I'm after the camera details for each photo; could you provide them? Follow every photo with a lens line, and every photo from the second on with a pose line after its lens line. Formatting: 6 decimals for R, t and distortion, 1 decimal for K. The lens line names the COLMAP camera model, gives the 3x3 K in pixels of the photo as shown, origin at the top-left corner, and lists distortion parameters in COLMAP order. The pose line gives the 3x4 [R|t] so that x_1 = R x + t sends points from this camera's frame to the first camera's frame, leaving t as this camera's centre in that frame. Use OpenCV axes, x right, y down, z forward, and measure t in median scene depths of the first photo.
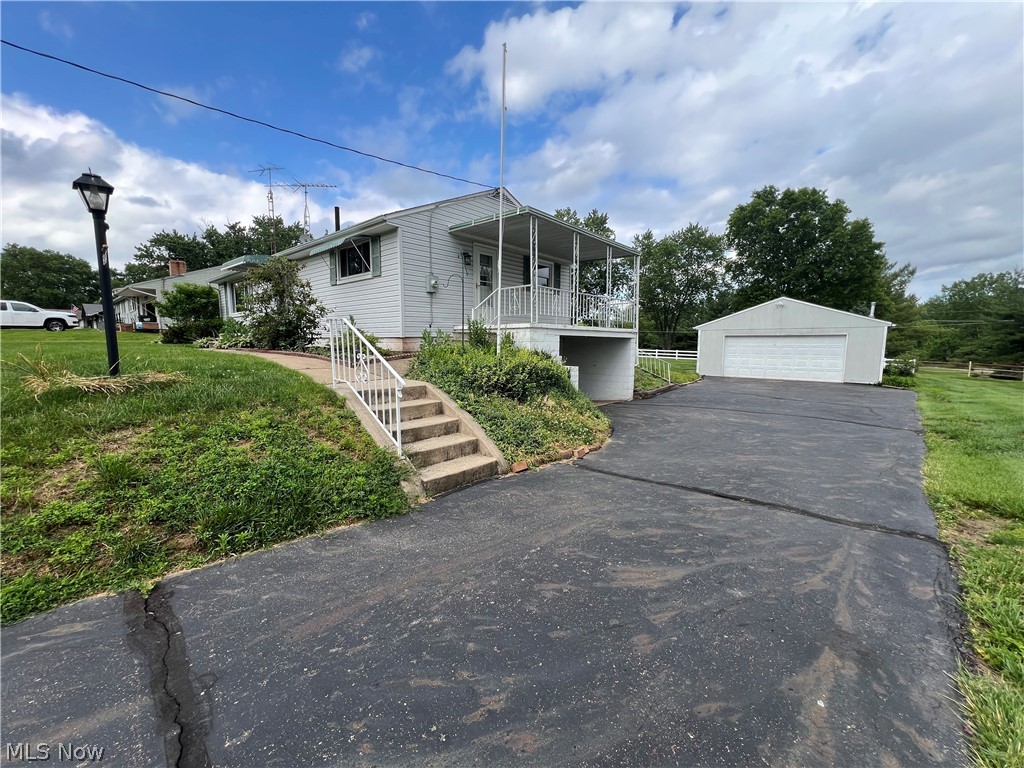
lens RADIAL K [[409.7, 0, 512.0], [0, 409.7, 384.0], [0, 0, 1]] dist [-0.000264, -0.000049]
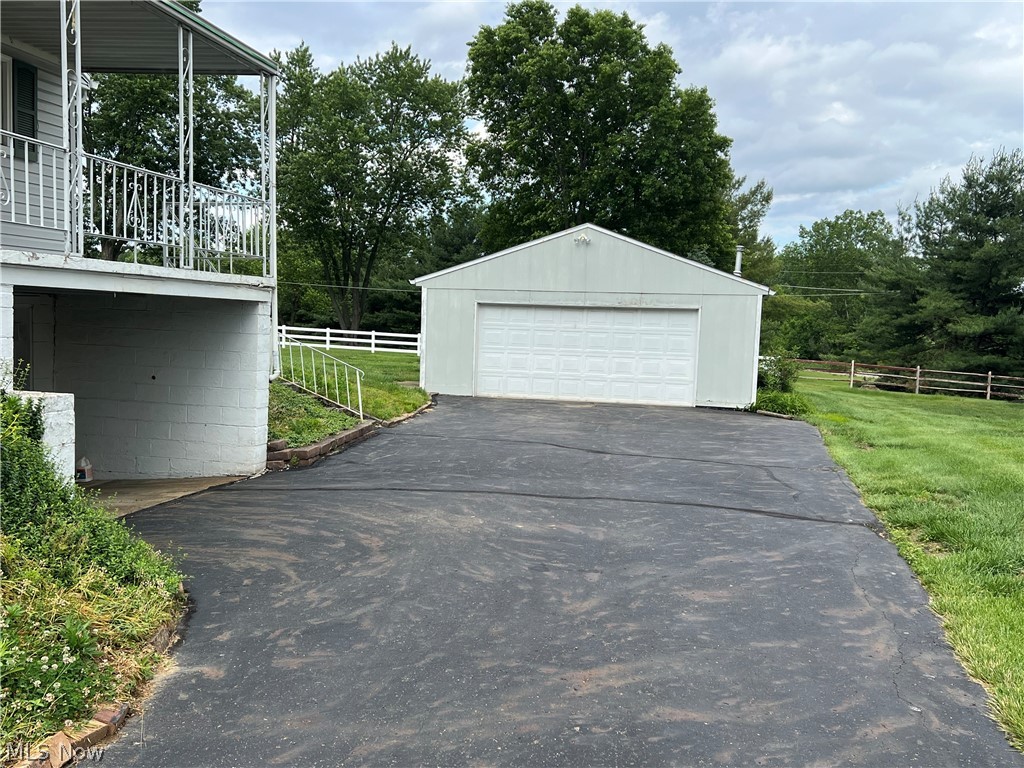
lens RADIAL K [[921.0, 0, 512.0], [0, 921.0, 384.0], [0, 0, 1]] dist [0.066297, -0.009638]
pose [[0.859986, -0.012604, 0.510161, 0.042629], [0.021437, 0.999705, -0.011437, -0.016662], [-0.509866, 0.020772, 0.860003, 0.120380]]
